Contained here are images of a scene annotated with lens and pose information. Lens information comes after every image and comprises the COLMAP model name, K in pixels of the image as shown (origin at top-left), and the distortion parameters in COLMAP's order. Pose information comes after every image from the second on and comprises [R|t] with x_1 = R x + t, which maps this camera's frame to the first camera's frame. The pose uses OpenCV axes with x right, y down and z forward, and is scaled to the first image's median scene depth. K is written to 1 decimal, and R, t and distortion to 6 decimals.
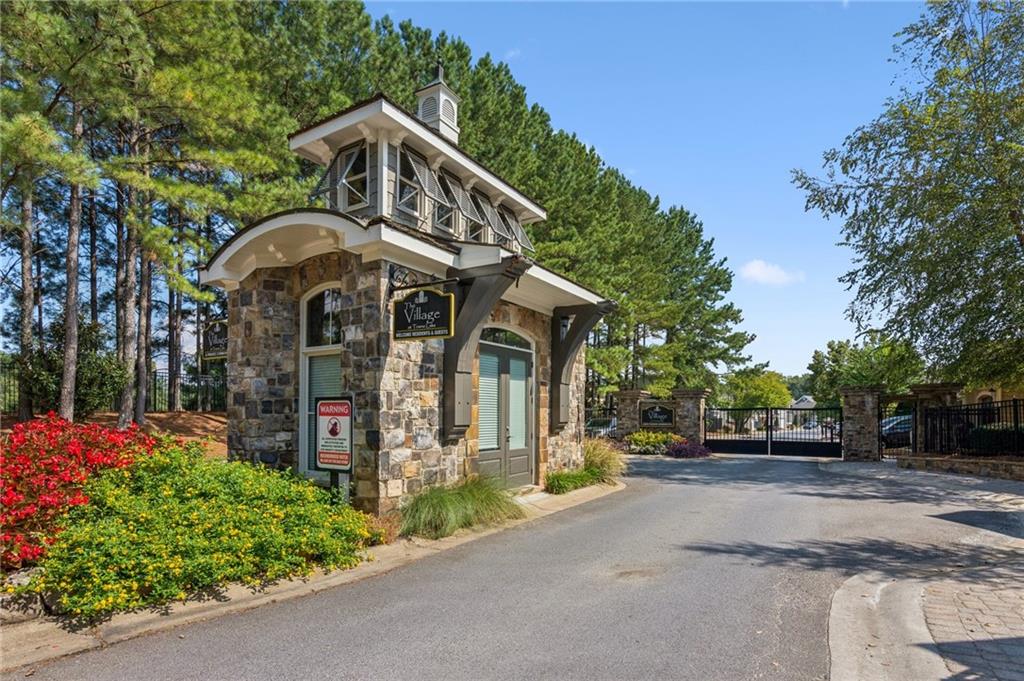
lens RADIAL K [[519.1, 0, 511.5], [0, 519.1, 364.4], [0, 0, 1]] dist [0.000469, 0.000013]
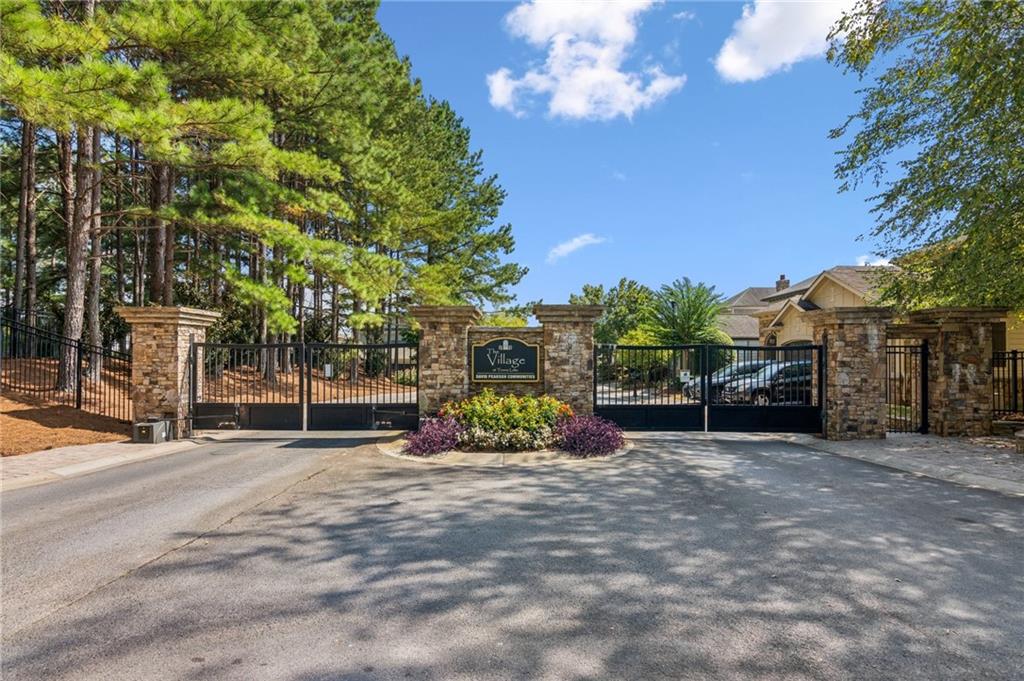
lens RADIAL K [[519.1, 0, 511.5], [0, 519.1, 364.4], [0, 0, 1]] dist [0.000469, 0.000013]
pose [[0.868654, 0.000477, 0.495419, 0.044937], [-0.051016, 0.994770, 0.088493, 0.059260], [-0.492785, -0.102144, 0.864135, 0.565508]]
